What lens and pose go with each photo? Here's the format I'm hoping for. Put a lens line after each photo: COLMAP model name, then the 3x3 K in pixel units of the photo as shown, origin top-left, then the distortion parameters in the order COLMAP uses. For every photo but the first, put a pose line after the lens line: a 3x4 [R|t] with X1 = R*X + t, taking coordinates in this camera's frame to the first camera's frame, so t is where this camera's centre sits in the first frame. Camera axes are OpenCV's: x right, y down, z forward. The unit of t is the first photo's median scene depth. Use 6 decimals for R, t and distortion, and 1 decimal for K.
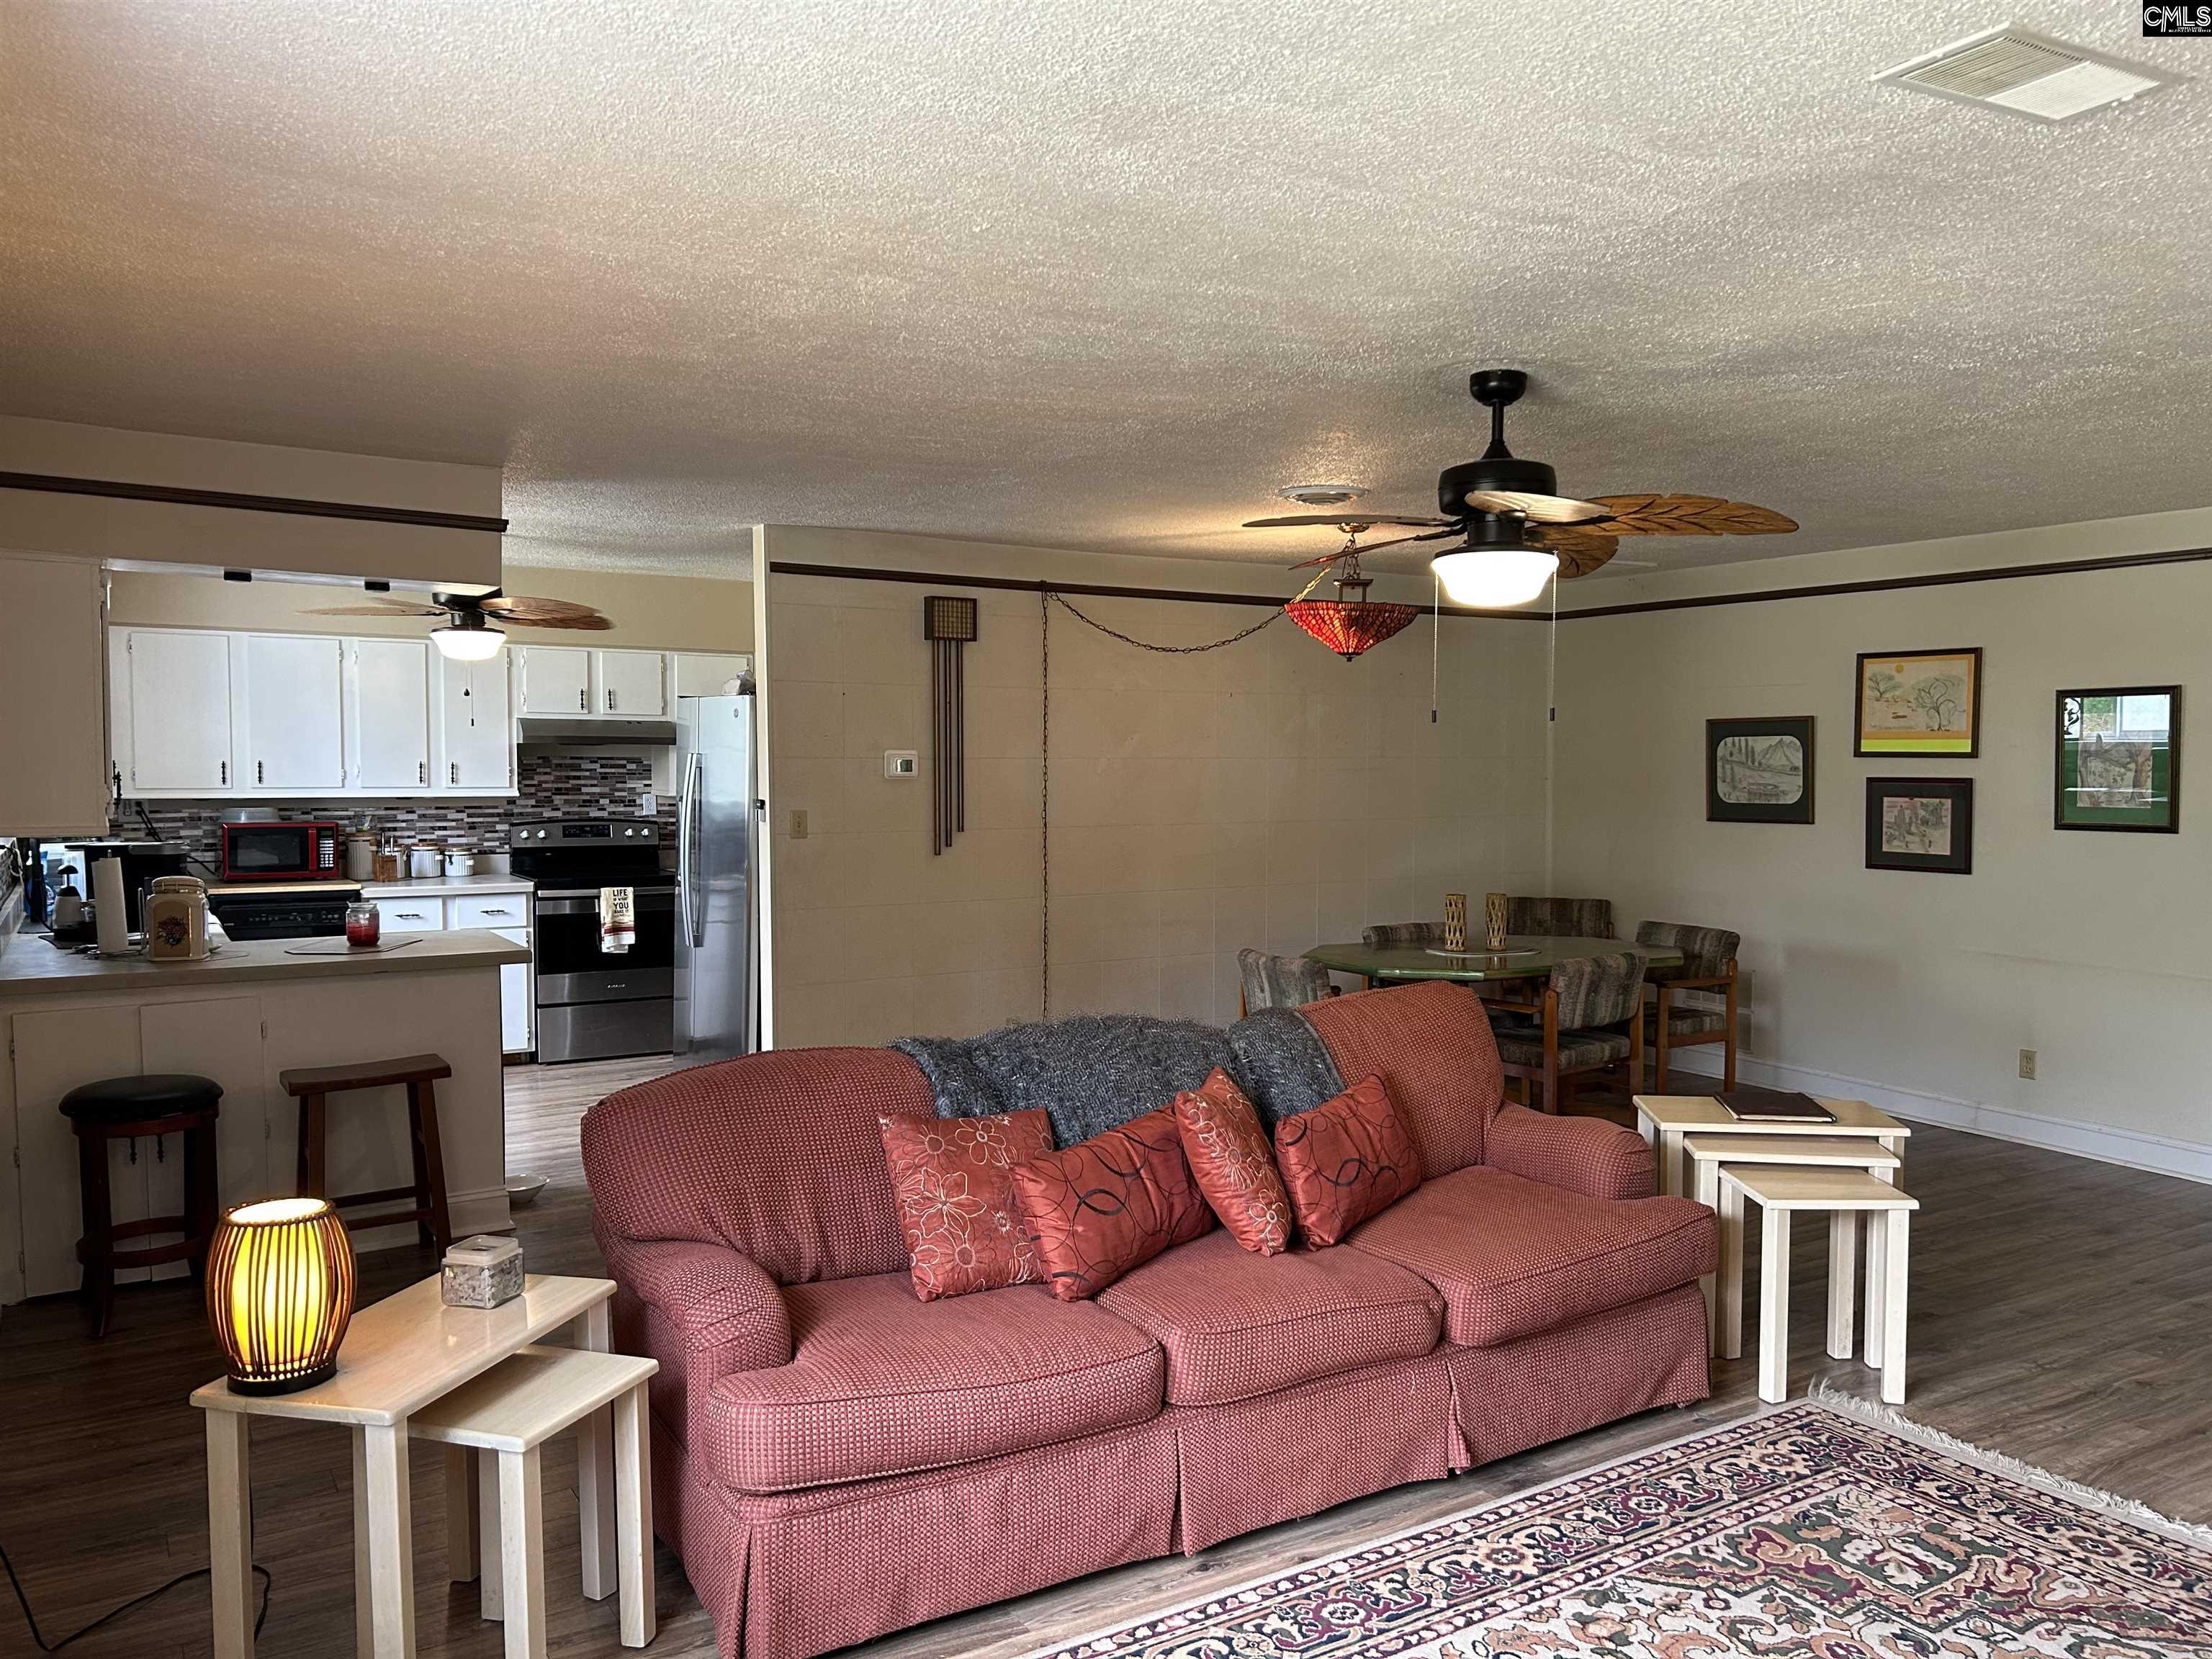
lens RADIAL K [[1604.0, 0, 1185.0], [0, 1604.0, 841.3], [0, 0, 1]] dist [0.024372, -0.000603]
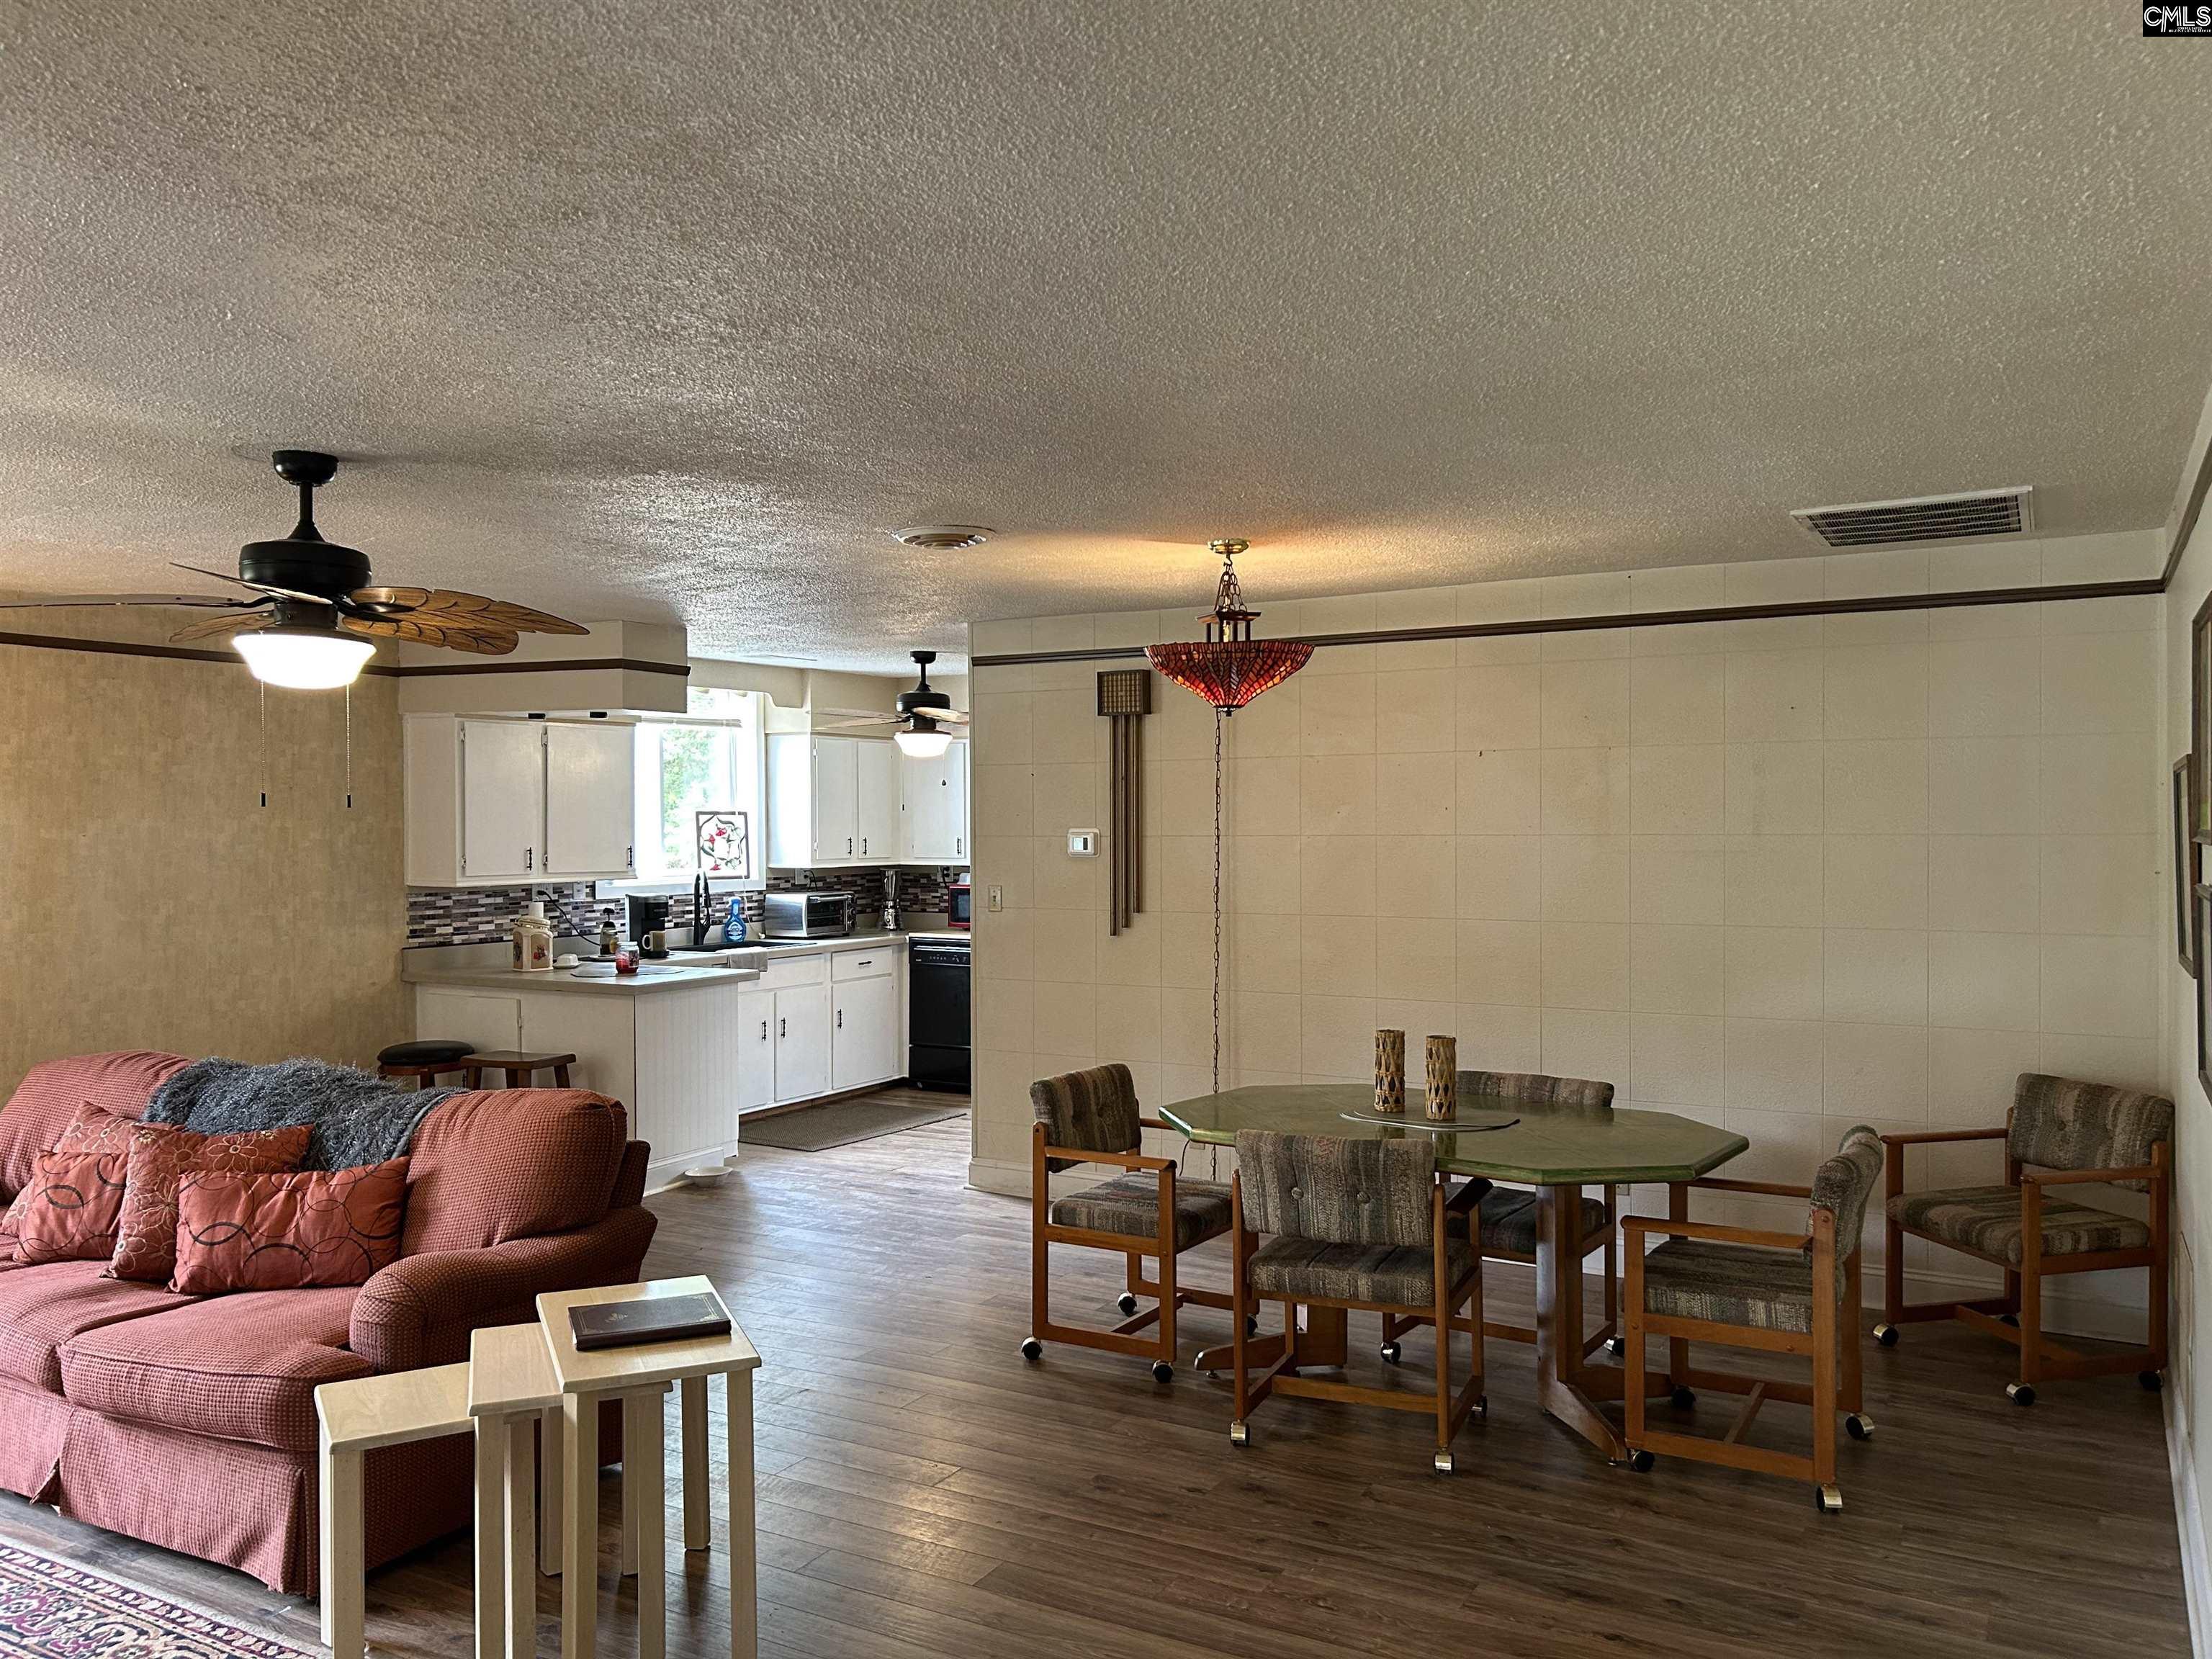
lens RADIAL K [[1670.5, 0, 1096.1], [0, 1670.5, 826.9], [0, 0, 1]] dist [0.114916, -0.106684]
pose [[0.460935, -0.000634, -0.887433, 1.139916], [-0.040279, 0.998954, -0.021635, -0.053548], [0.886519, 0.045717, 0.460428, 0.801367]]
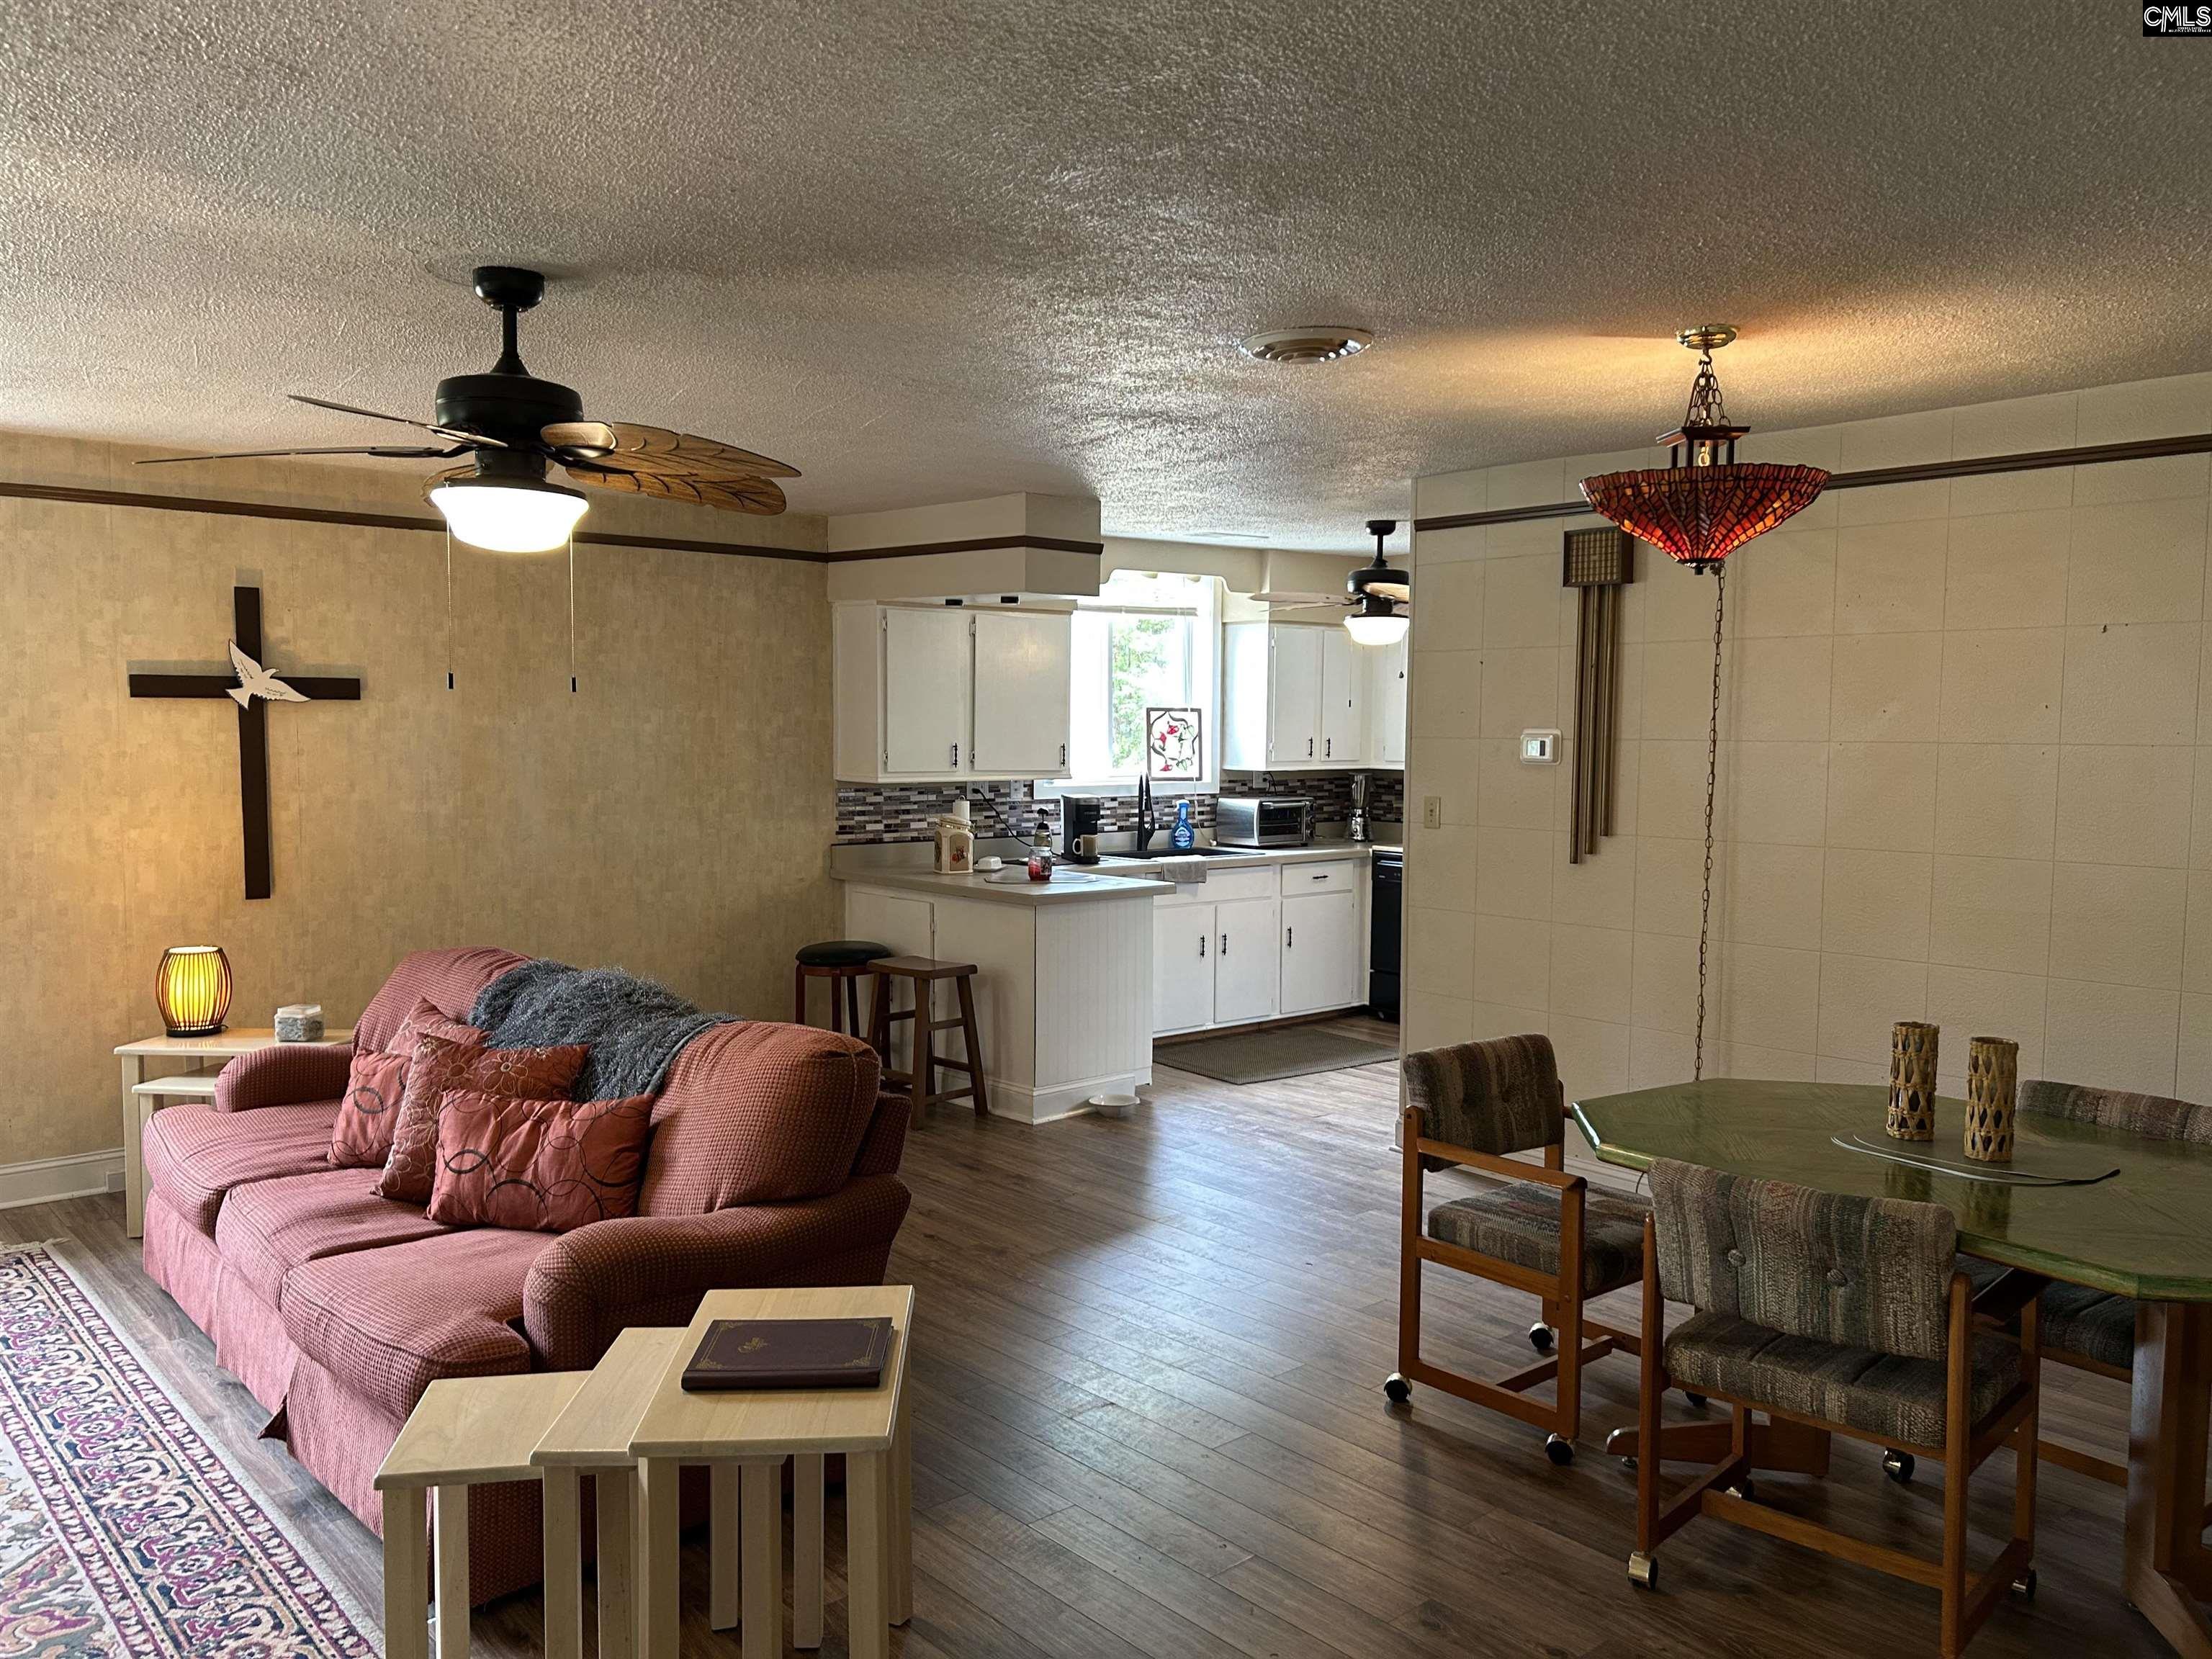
lens RADIAL K [[1673.5, 0, 1110.7], [0, 1673.5, 842.7], [0, 0, 1]] dist [0.073804, -0.070068]
pose [[0.154326, 0.071299, -0.985444, 0.953148], [-0.057069, 0.996371, 0.063152, -0.061921], [0.986371, 0.046492, 0.157834, 0.995478]]
